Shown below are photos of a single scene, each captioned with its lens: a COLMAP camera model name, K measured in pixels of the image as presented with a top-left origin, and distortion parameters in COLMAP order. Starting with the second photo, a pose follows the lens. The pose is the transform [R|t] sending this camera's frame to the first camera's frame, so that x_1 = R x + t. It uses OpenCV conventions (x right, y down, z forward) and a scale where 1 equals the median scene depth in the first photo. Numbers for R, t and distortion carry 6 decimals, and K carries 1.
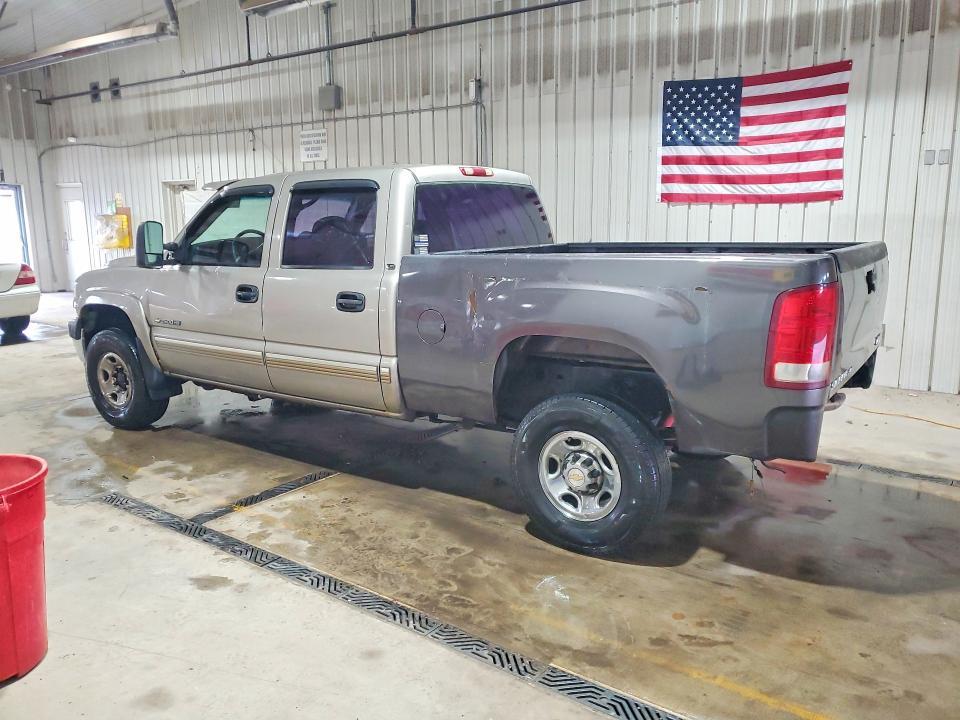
lens RADIAL K [[775.8, 0, 485.3], [0, 775.8, 363.5], [0, 0, 1]] dist [0.028951, 0.001545]
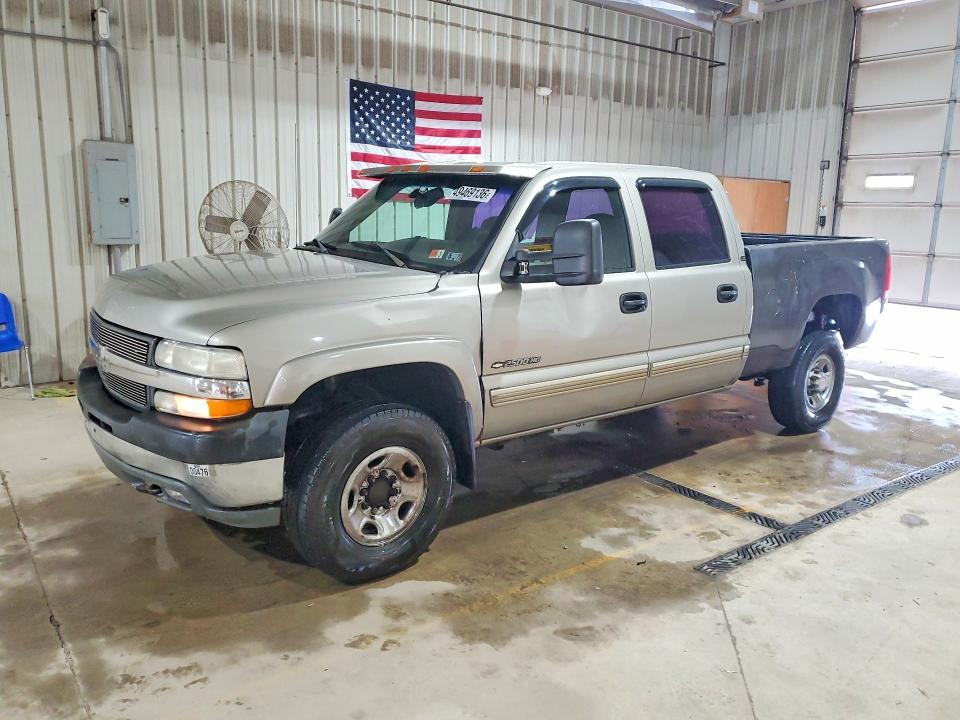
lens RADIAL K [[775.8, 0, 485.3], [0, 775.8, 363.5], [0, 0, 1]] dist [0.028951, 0.001545]
pose [[0.250243, -0.176526, 0.951954, -0.841186], [0.163393, 0.976835, 0.138188, -0.120146], [-0.954296, 0.120962, 0.273289, 0.656489]]
